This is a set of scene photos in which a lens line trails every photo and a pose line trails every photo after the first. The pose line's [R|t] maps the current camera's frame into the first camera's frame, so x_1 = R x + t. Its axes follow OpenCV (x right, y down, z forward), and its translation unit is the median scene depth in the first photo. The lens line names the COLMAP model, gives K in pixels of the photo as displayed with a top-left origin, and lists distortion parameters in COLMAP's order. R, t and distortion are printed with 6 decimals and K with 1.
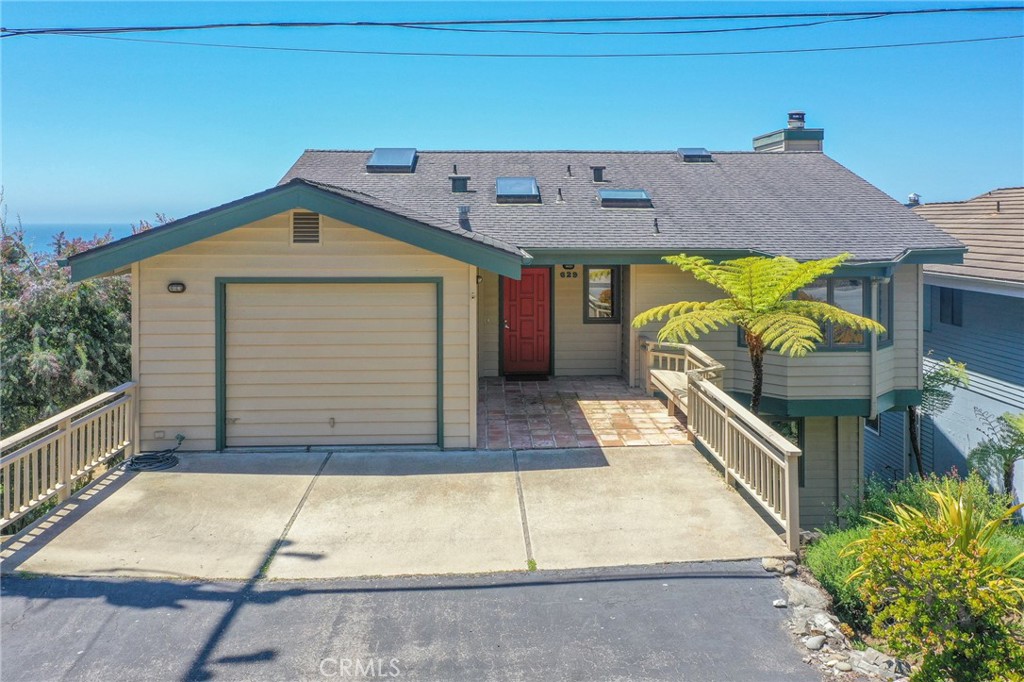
lens RADIAL K [[842.8, 0, 528.5], [0, 842.8, 228.4], [0, 0, 1]] dist [-0.002617, -0.000370]
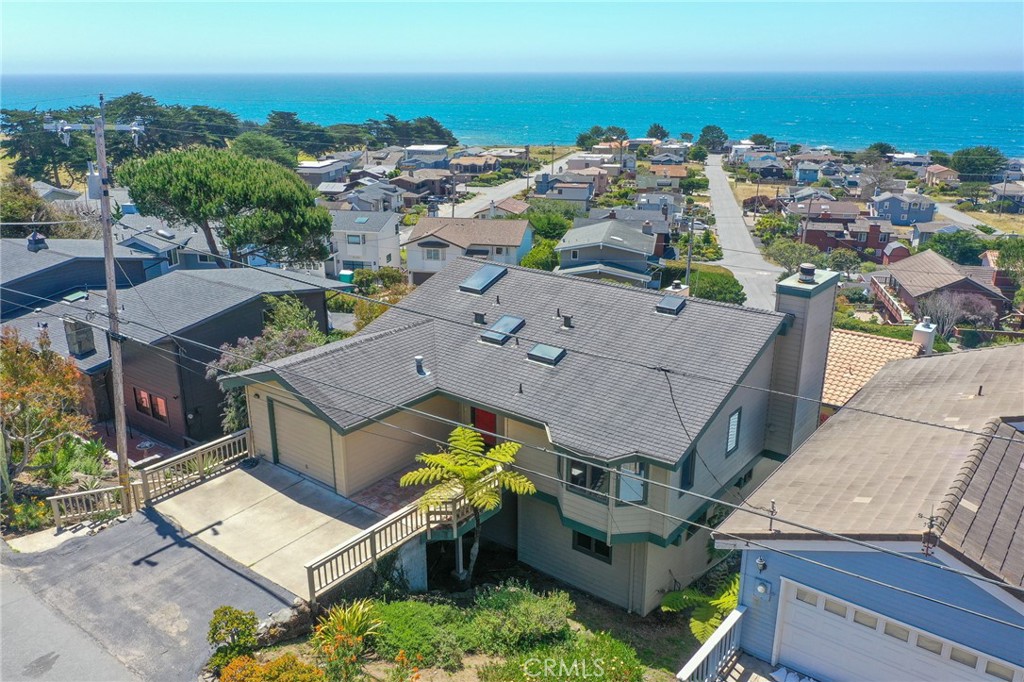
lens RADIAL K [[809.1, 0, 512.0], [0, 809.1, 341.0], [0, 0, 1]] dist [-0.005181, -0.001295]
pose [[0.750321, 0.206050, -0.628141, 1.465460], [-0.003399, 0.951374, 0.308019, -0.755308], [0.661065, -0.228978, 0.714537, -0.102395]]
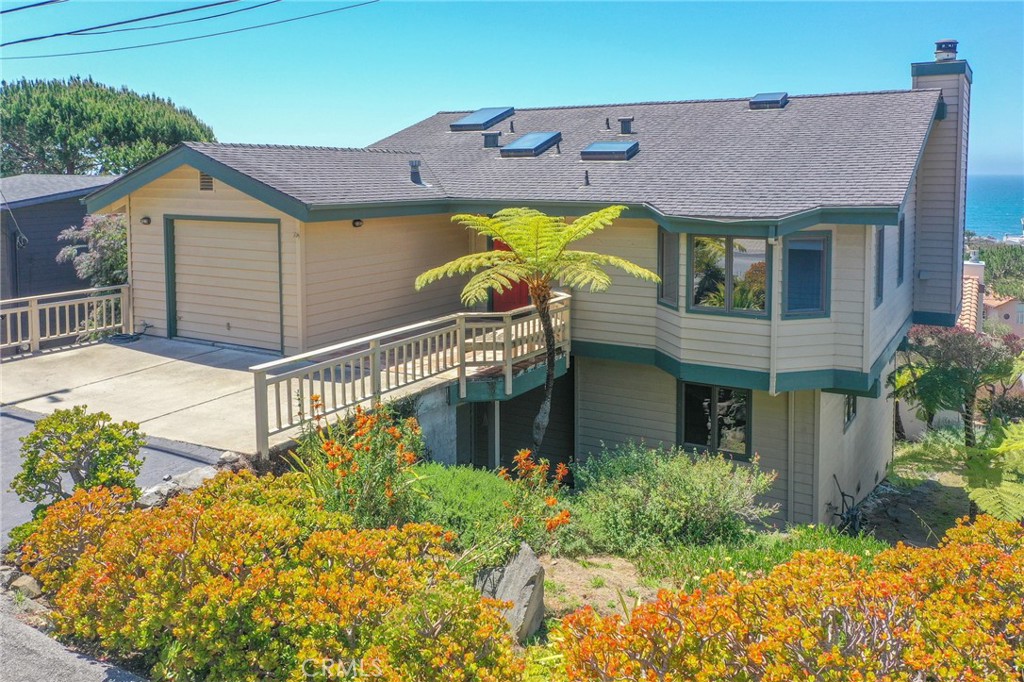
lens RADIAL K [[842.8, 0, 528.5], [0, 842.8, 228.4], [0, 0, 1]] dist [-0.002617, -0.000370]
pose [[0.837642, 0.034196, -0.545148, 0.878849], [-0.003525, 0.998356, 0.057208, -0.000690], [0.546208, -0.045998, 0.836386, 0.158854]]
